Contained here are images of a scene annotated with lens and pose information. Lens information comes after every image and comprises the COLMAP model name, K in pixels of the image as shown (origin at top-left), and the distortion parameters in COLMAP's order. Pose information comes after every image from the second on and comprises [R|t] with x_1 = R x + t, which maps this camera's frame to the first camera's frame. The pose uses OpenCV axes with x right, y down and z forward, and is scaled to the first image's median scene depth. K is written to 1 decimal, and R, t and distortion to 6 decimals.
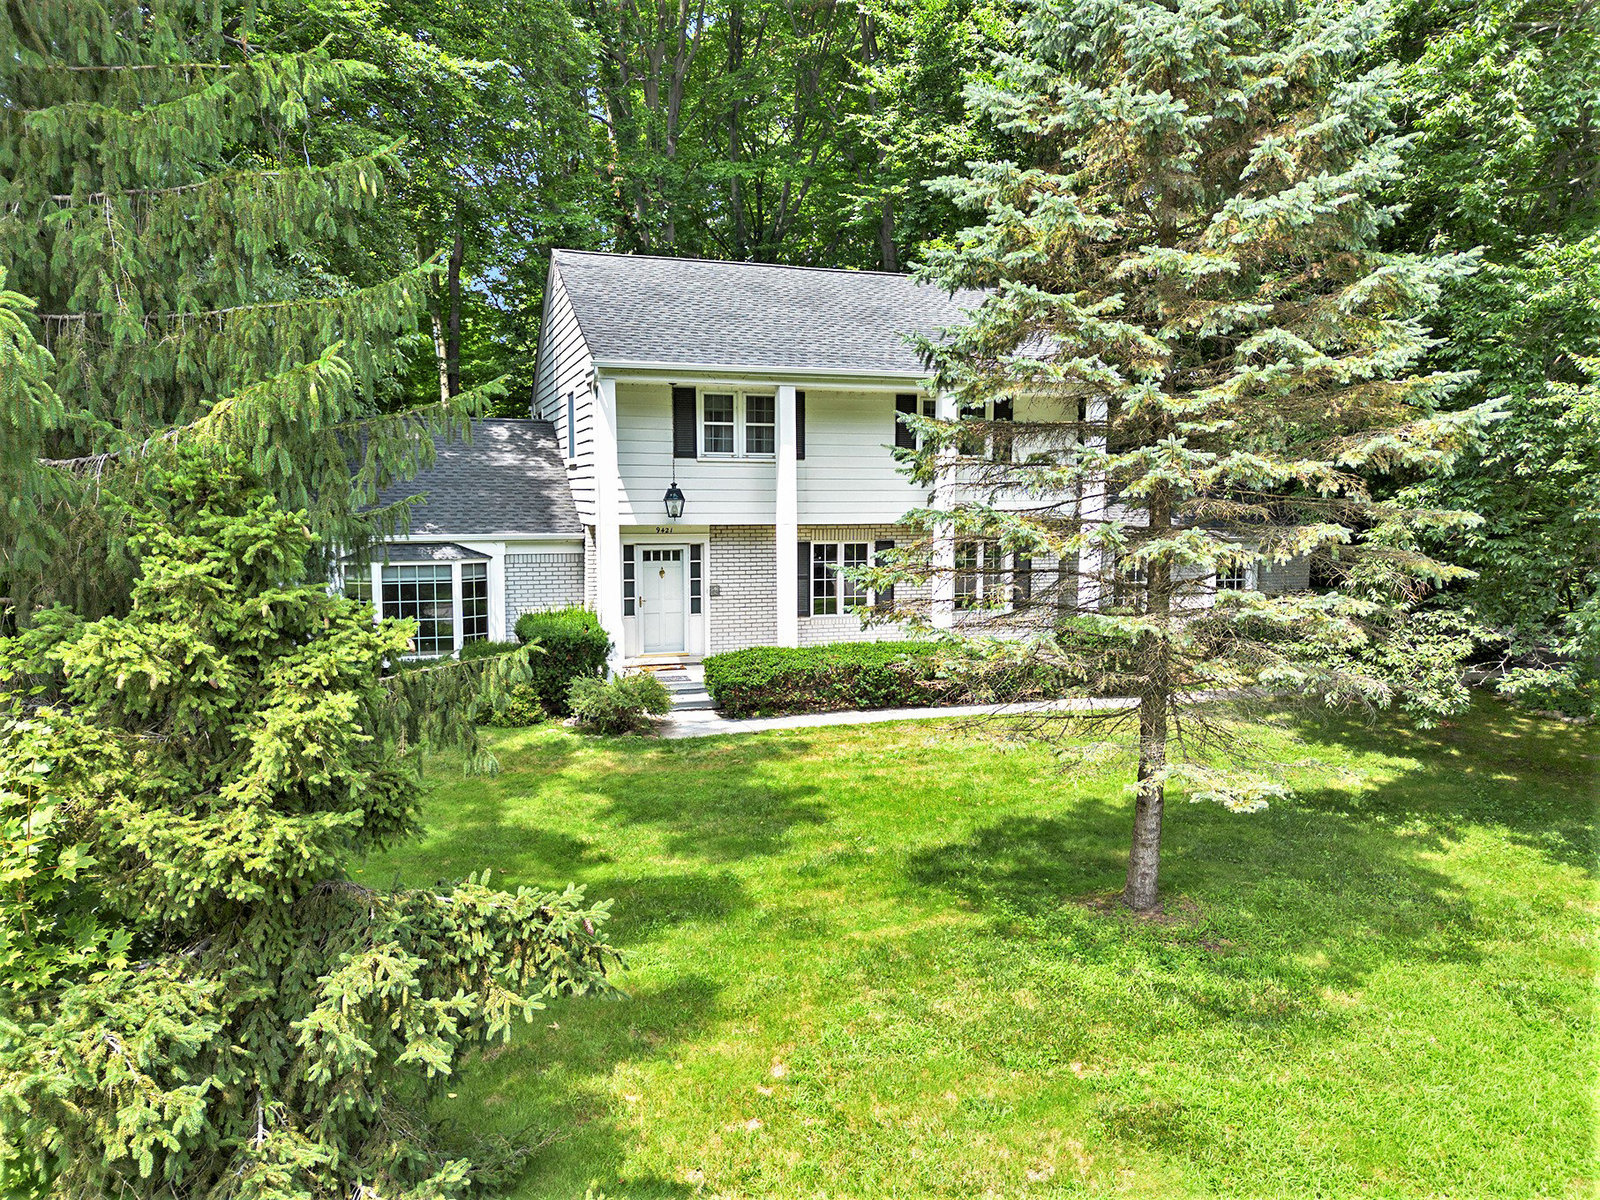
lens RADIAL K [[1161.3, 0, 800.0], [0, 1161.3, 600.0], [0, 0, 1]] dist [0.067631, -0.002753]
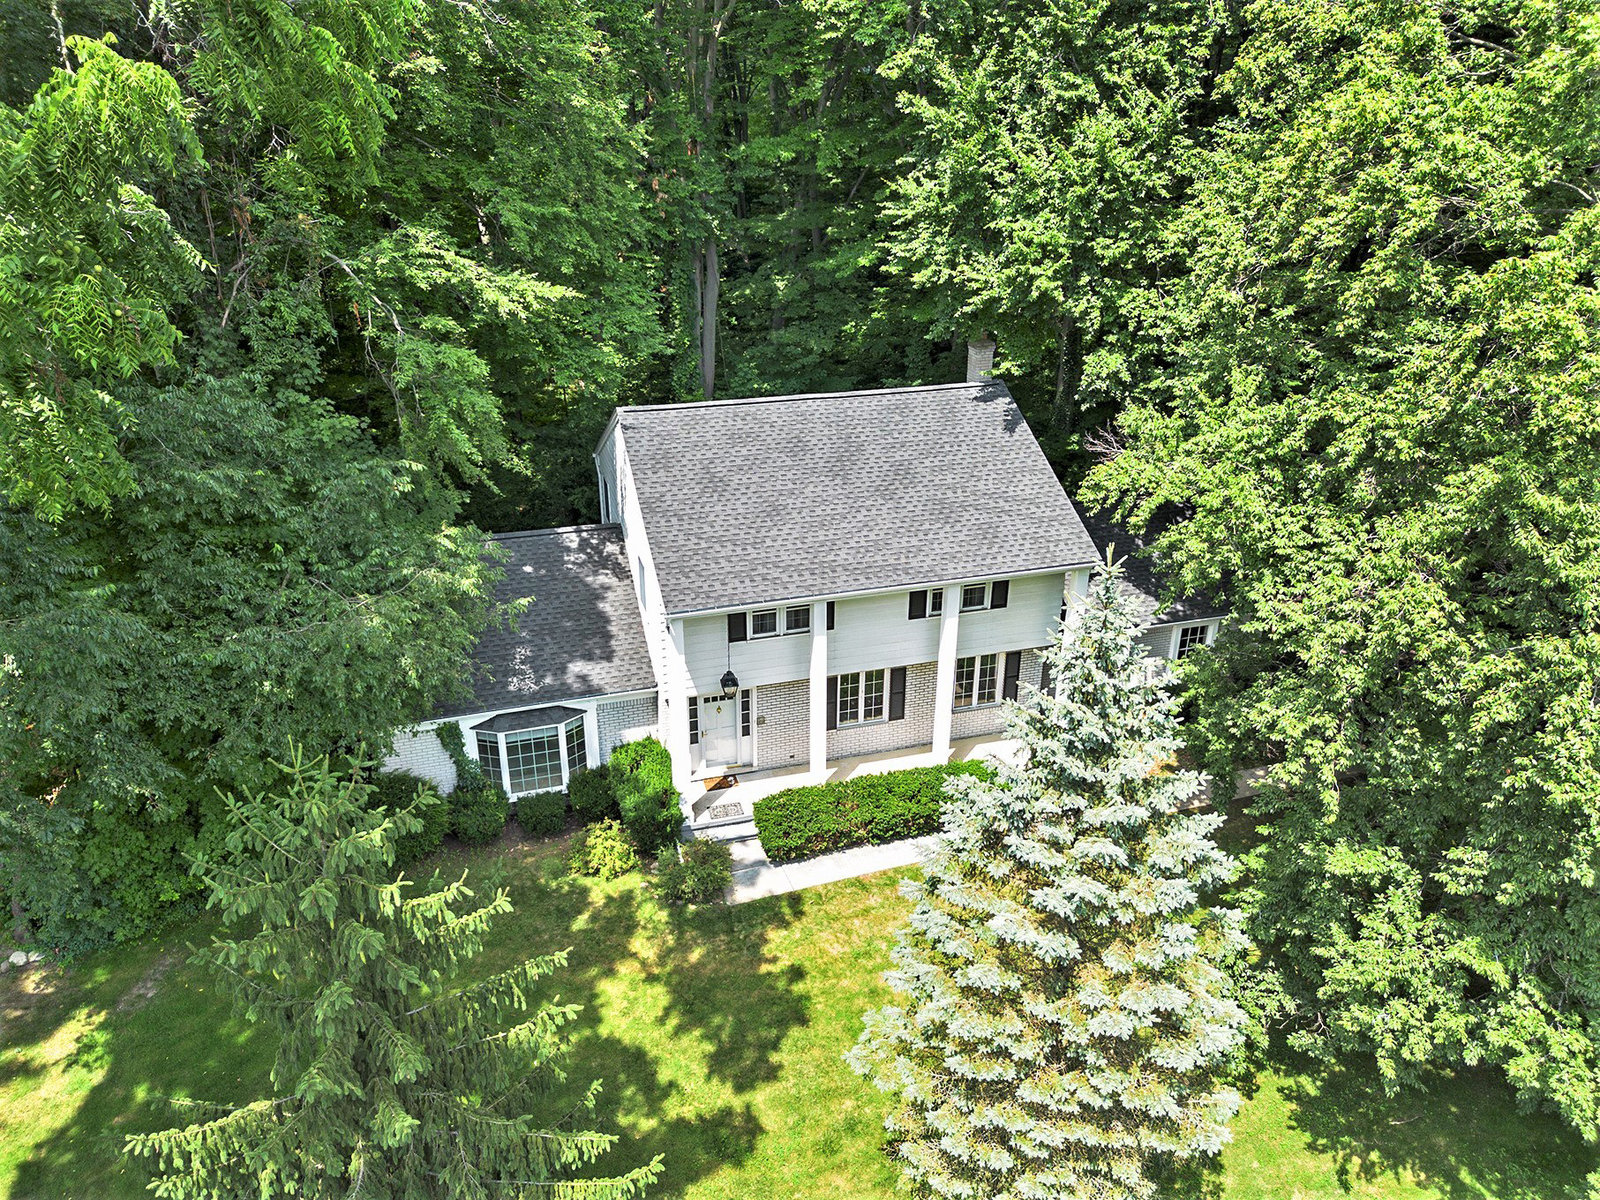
lens RADIAL K [[1161.3, 0, 800.0], [0, 1161.3, 600.0], [0, 0, 1]] dist [0.067631, -0.002753]
pose [[0.999586, 0.016017, -0.023917, -0.003170], [-0.007321, 0.945024, 0.326919, -0.559337], [0.027839, -0.326608, 0.944750, -0.152131]]
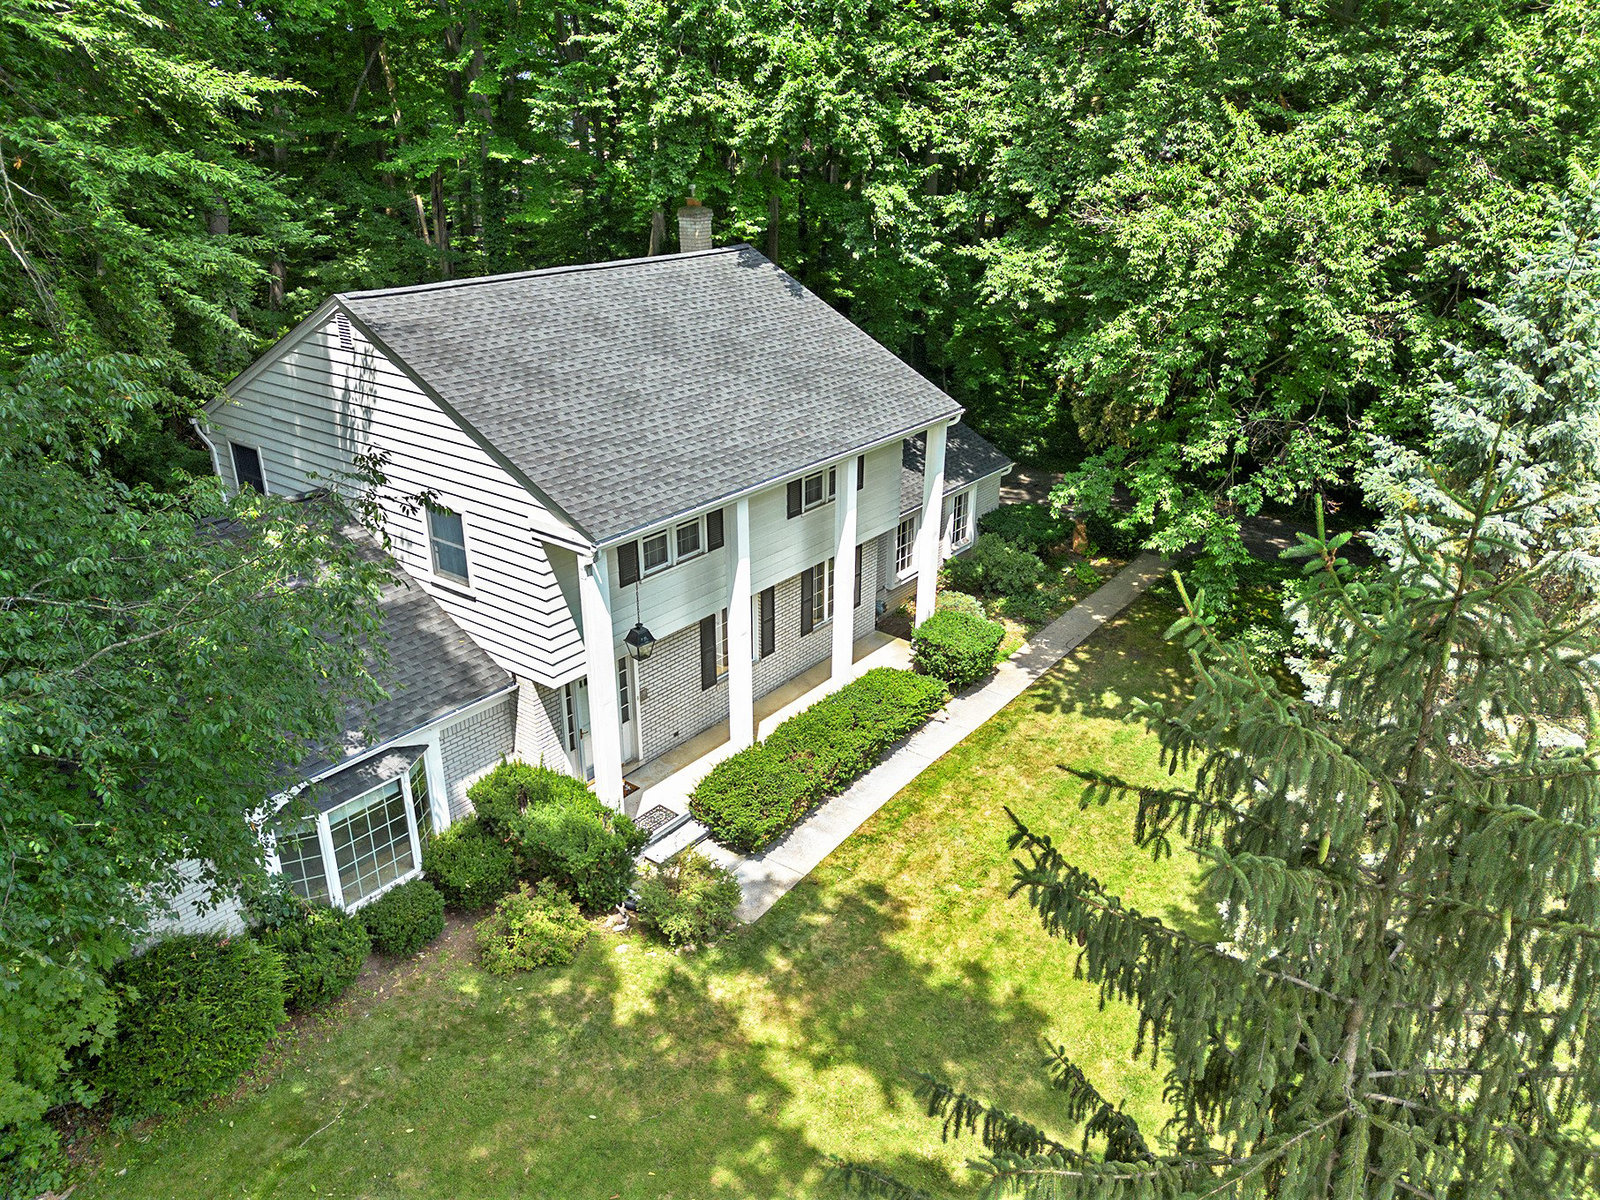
lens RADIAL K [[1161.3, 0, 800.0], [0, 1161.3, 600.0], [0, 0, 1]] dist [0.067631, -0.002753]
pose [[0.832774, -0.217602, 0.509055, -0.440426], [0.055025, 0.947495, 0.315001, -0.378755], [-0.550872, -0.234314, 0.801023, 0.202351]]
